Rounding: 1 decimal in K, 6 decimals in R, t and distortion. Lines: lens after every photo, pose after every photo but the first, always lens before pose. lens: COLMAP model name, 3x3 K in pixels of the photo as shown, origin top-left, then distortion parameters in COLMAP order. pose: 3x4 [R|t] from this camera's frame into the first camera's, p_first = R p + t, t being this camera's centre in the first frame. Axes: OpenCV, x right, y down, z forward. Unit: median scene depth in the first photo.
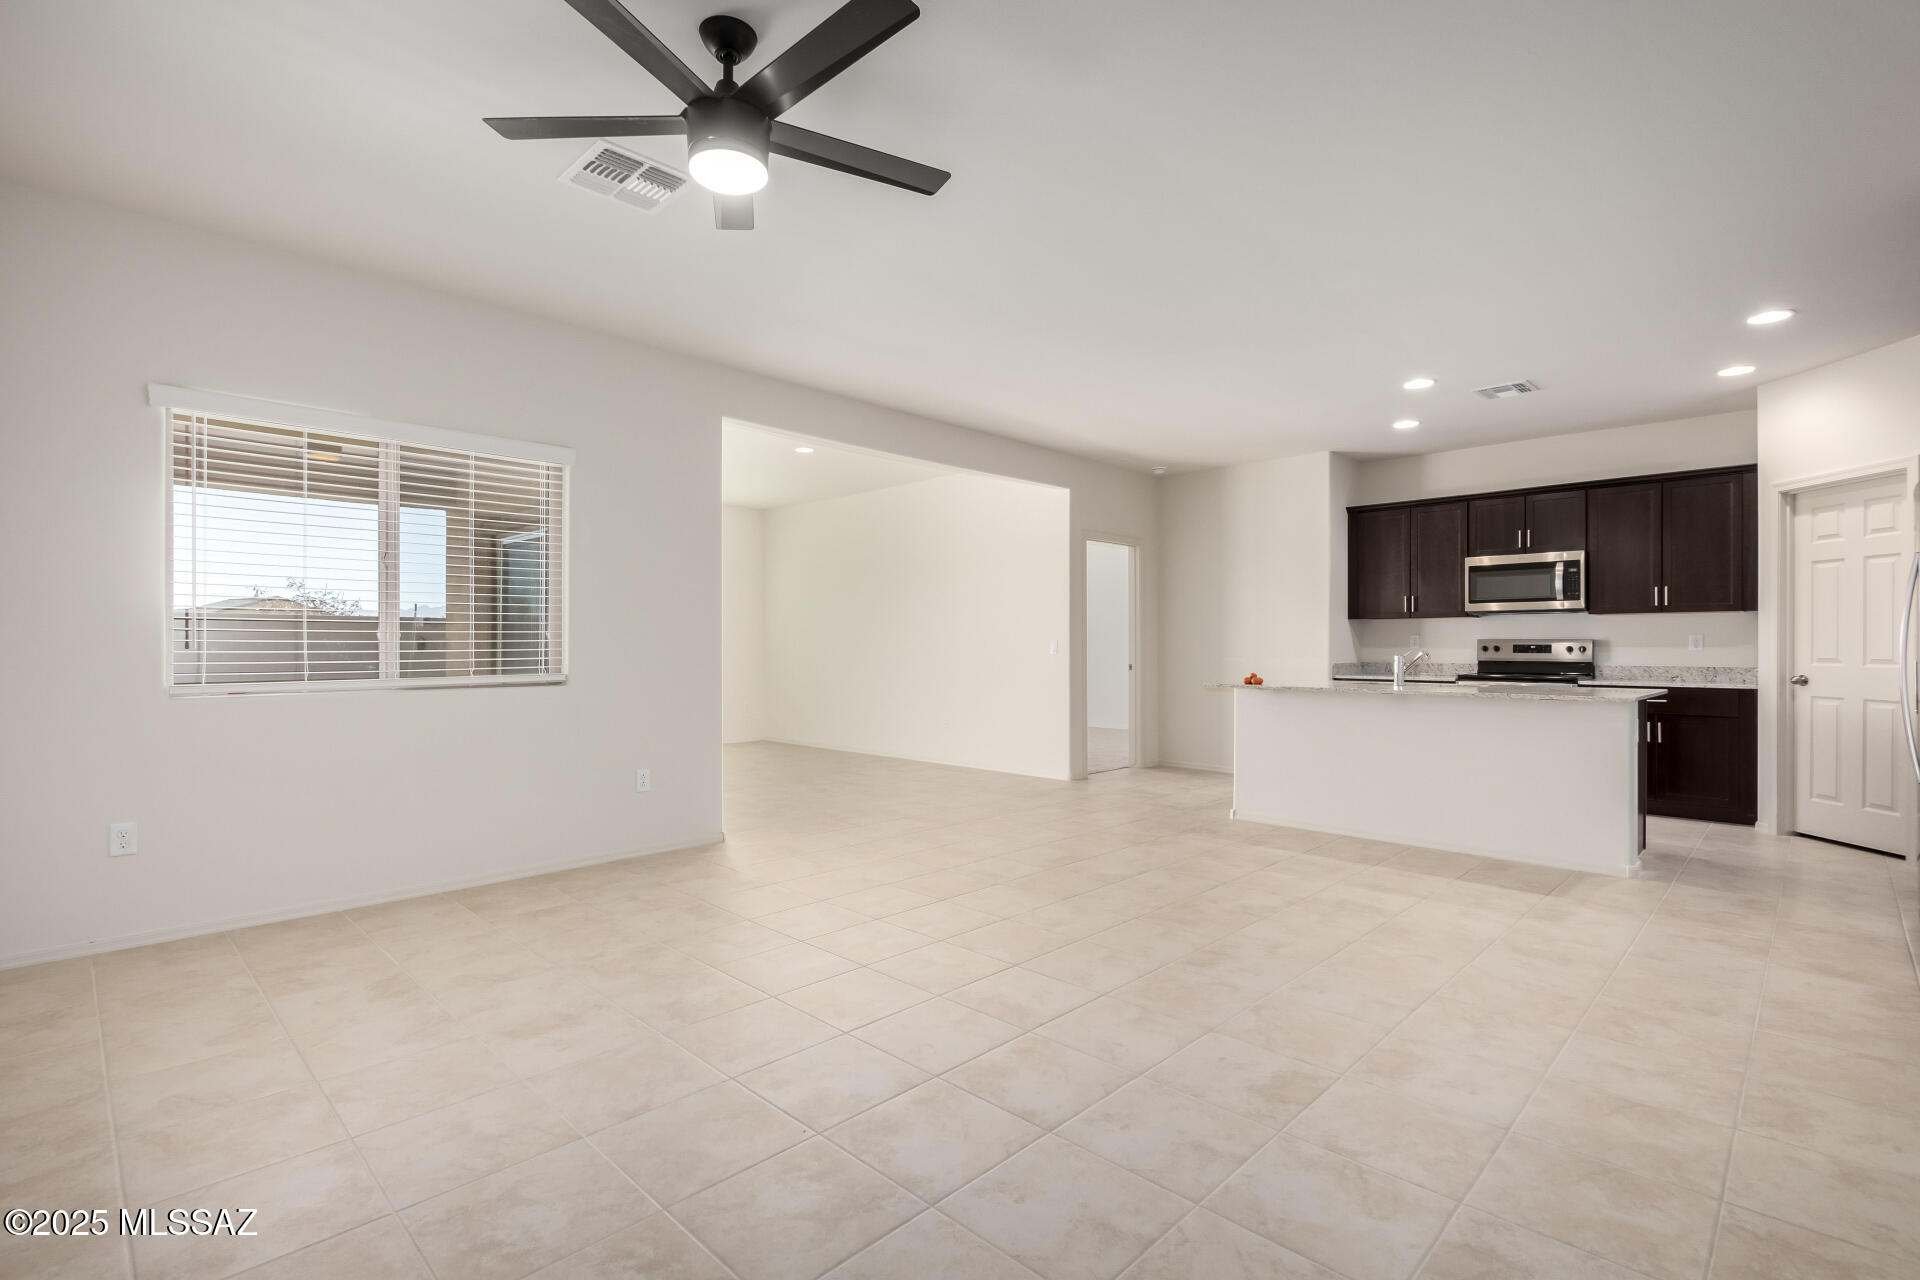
lens RADIAL K [[888.1, 0, 964.3], [0, 888.1, 655.5], [0, 0, 1]] dist [0.000149, 0.000183]
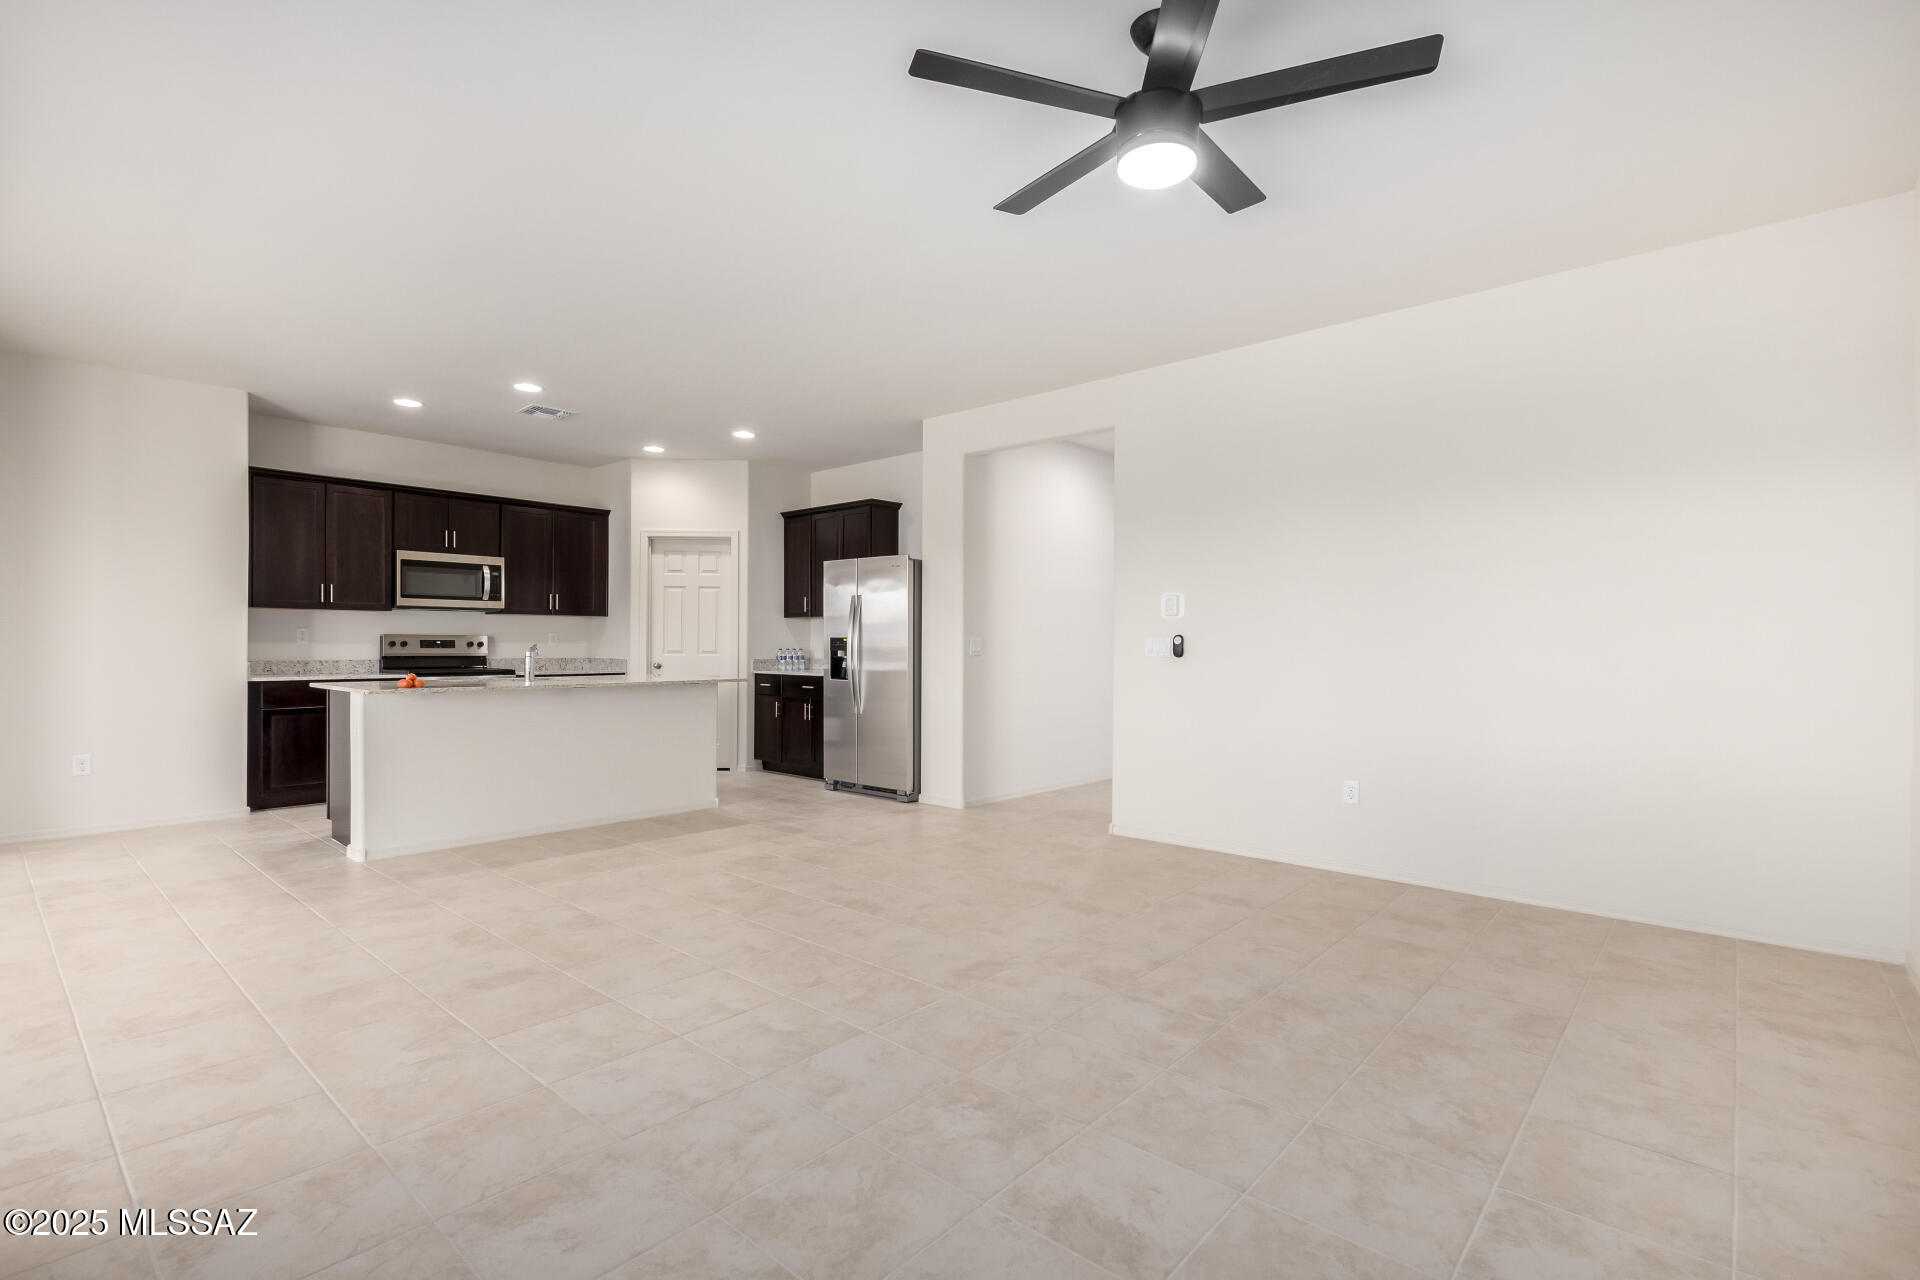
lens RADIAL K [[888.1, 0, 963.8], [0, 888.1, 636.4], [0, 0, 1]] dist [0.000149, 0.000183]
pose [[-0.059552, 0.008726, 0.998187, -0.471129], [0.006026, 0.999947, -0.008382, -0.004372], [-0.998207, 0.005515, -0.059602, 0.478988]]
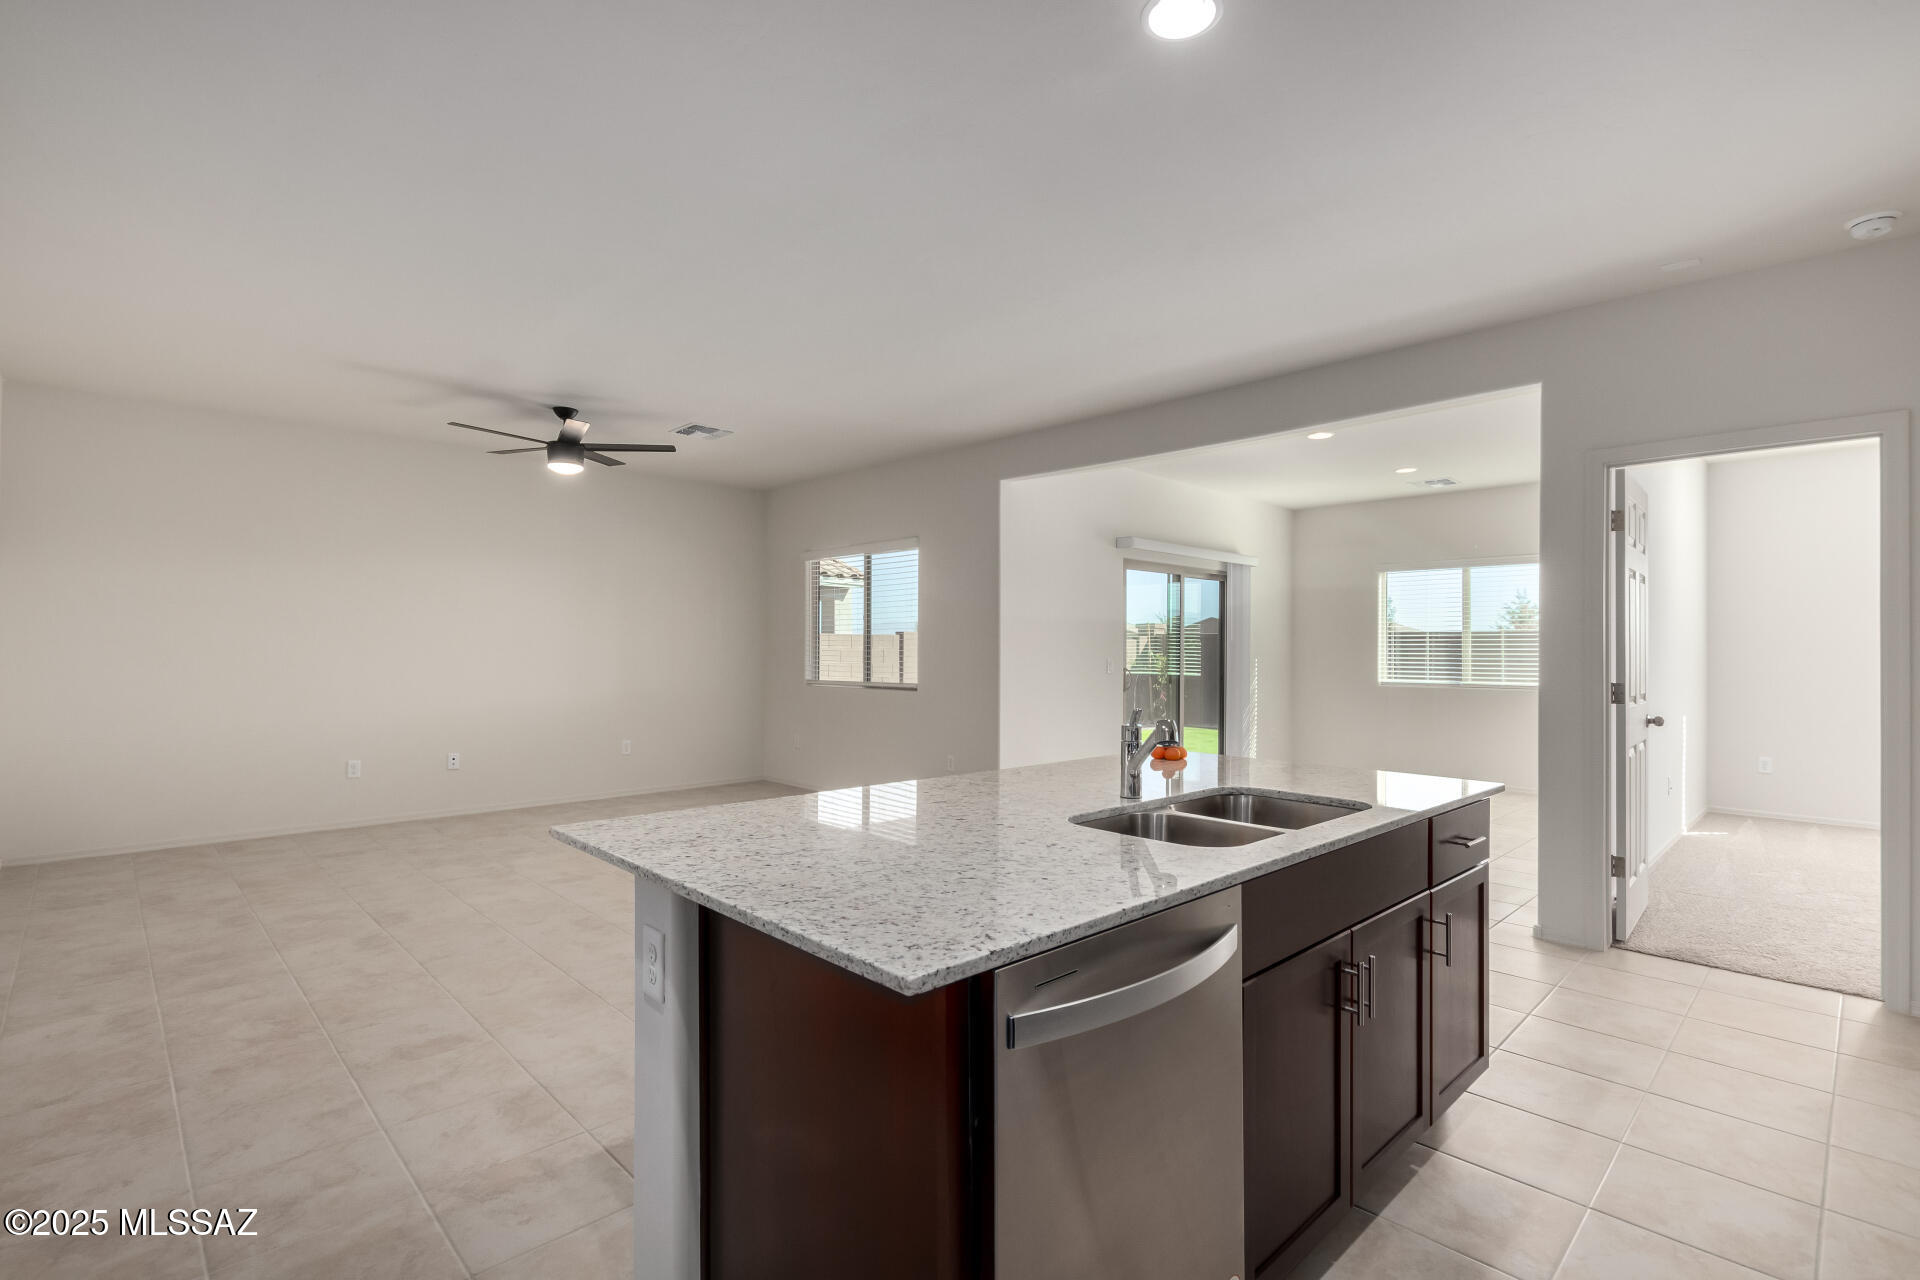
lens RADIAL K [[888.1, 0, 961.1], [0, 888.1, 646.4], [0, 0, 1]] dist [0.000149, 0.000183]
pose [[-0.024714, -0.006083, -0.999676, 0.775096], [-0.011816, 0.999913, -0.005792, -0.026341], [0.999625, 0.011670, -0.024784, 0.790722]]
